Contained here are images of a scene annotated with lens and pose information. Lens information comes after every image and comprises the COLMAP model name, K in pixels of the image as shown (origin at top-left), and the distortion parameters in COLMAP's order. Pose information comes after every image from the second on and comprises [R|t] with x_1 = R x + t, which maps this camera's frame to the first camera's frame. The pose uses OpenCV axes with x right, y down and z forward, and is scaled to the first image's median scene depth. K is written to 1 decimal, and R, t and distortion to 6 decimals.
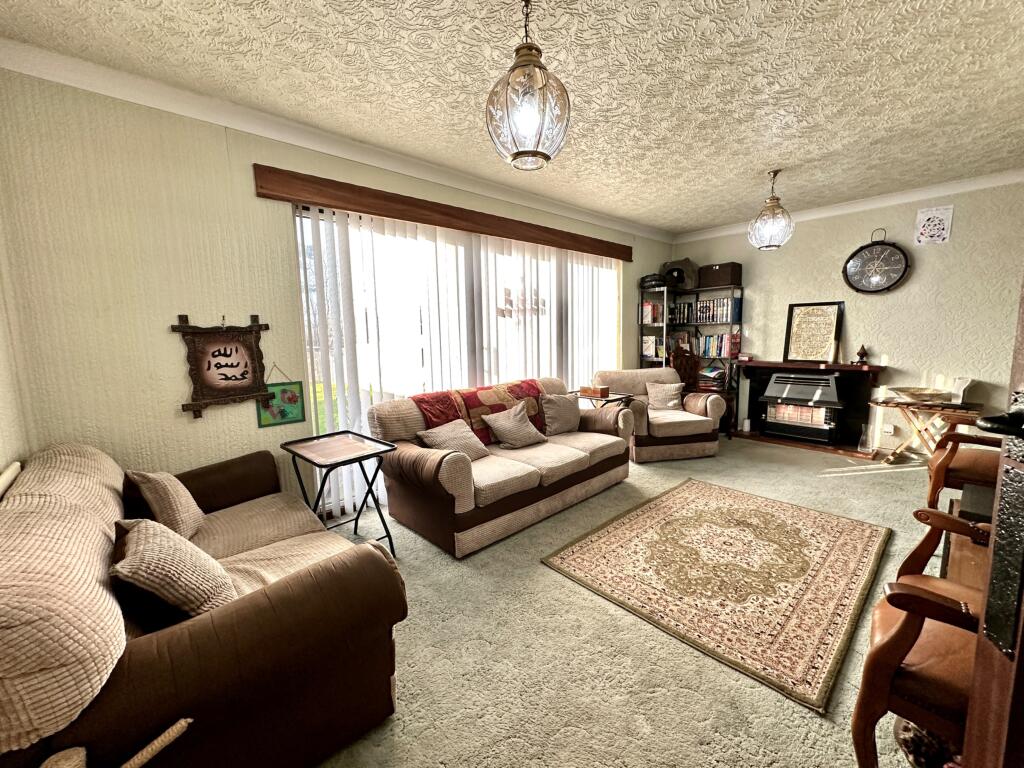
lens RADIAL K [[409.4, 0, 512.9], [0, 409.4, 382.9], [0, 0, 1]] dist [-0.001514, -0.000088]
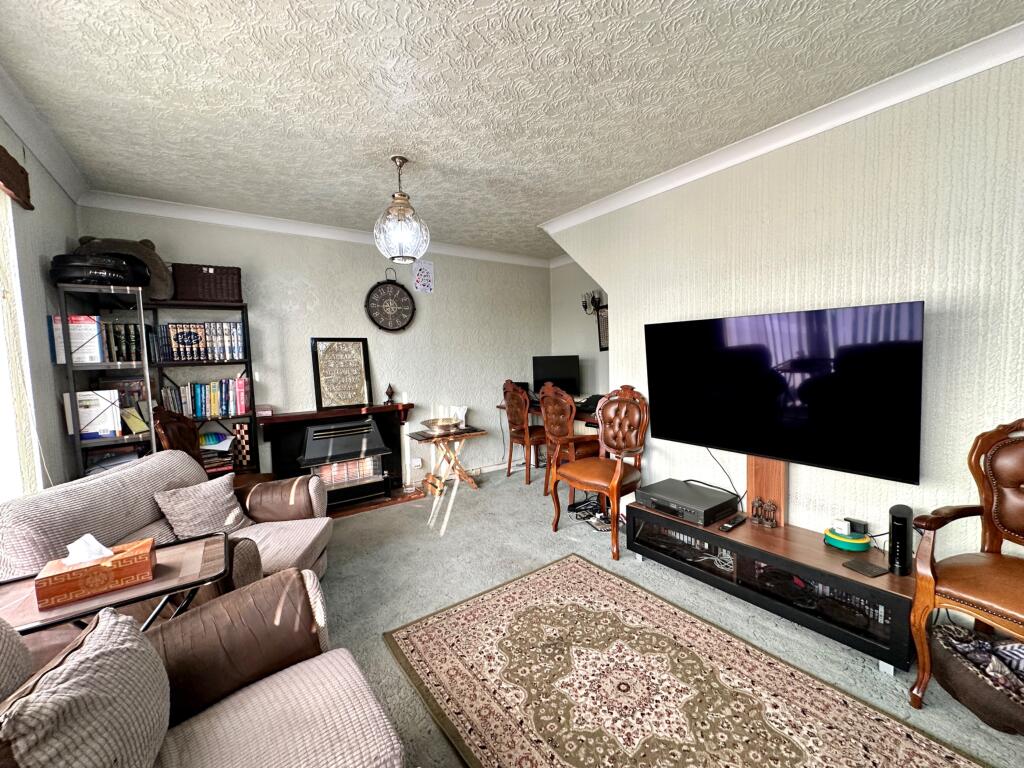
lens RADIAL K [[409.4, 0, 512.9], [0, 409.4, 382.9], [0, 0, 1]] dist [-0.001514, -0.000088]
pose [[0.099058, -0.053258, 0.993655, -0.077862], [0.141901, 0.989117, 0.038868, -0.089056], [-0.984912, 0.137151, 0.105537, 0.594560]]
